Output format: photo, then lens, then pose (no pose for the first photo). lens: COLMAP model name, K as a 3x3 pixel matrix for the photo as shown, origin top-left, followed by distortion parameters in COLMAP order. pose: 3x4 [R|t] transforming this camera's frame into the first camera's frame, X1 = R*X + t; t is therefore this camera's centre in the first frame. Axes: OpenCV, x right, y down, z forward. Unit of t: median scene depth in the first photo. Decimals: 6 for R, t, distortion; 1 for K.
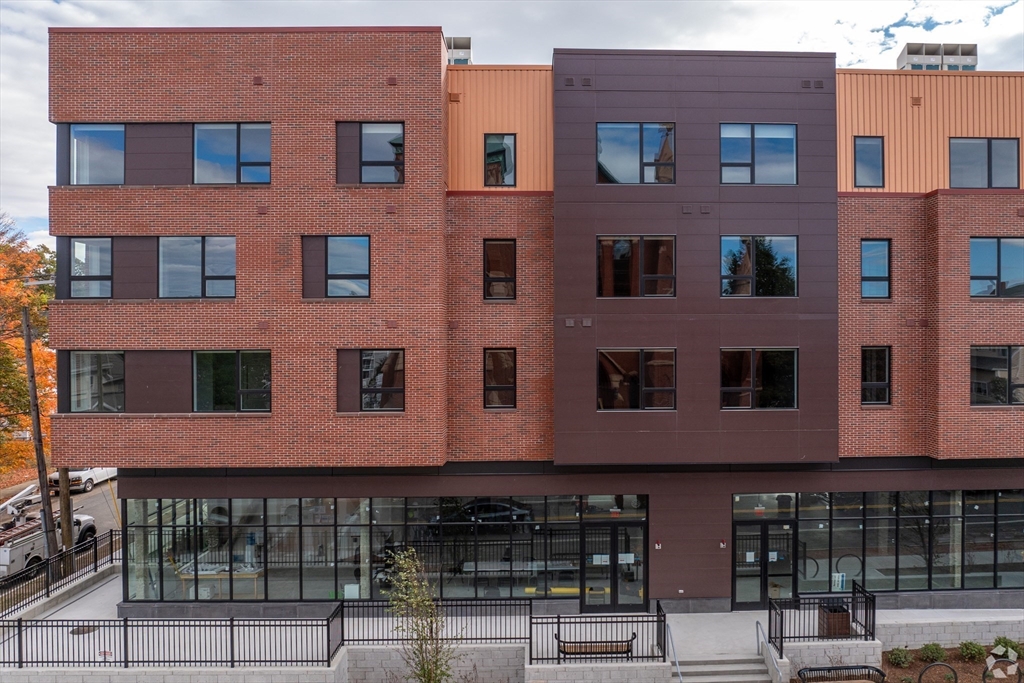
lens RADIAL K [[721.1, 0, 510.9], [0, 721.1, 335.9], [0, 0, 1]] dist [-0.038417, 0.009055]
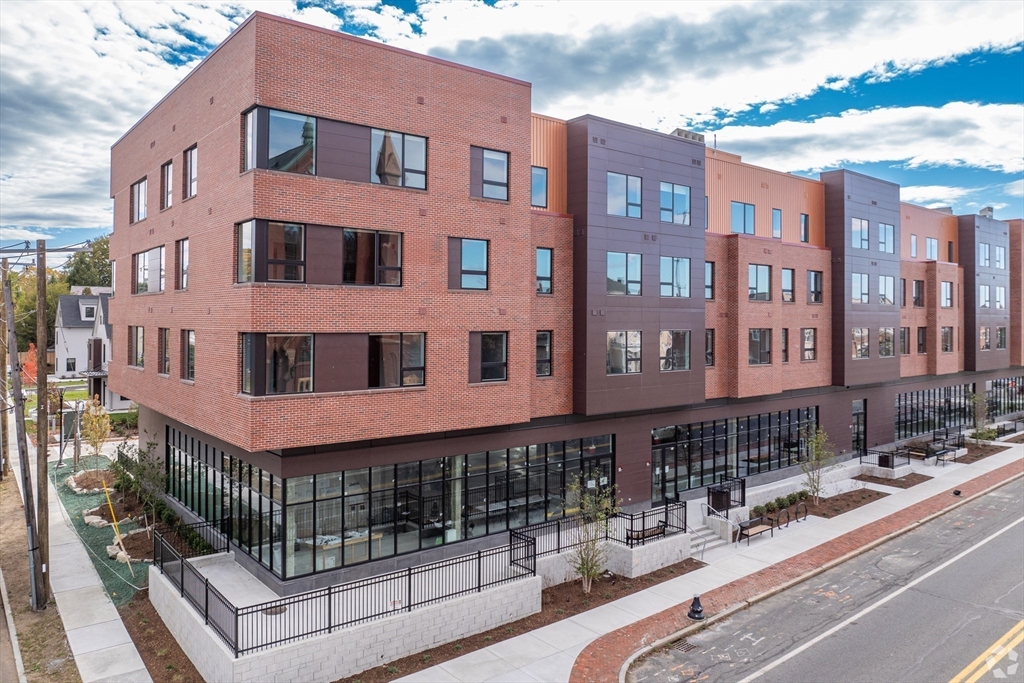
lens RADIAL K [[724.1, 0, 511.9], [0, 724.1, 311.2], [0, 0, 1]] dist [-0.034554, -0.000860]
pose [[0.799264, 0.014154, 0.600813, -0.771239], [-0.005118, 0.999847, -0.016746, 0.003449], [-0.600958, 0.010310, 0.799214, -0.018965]]
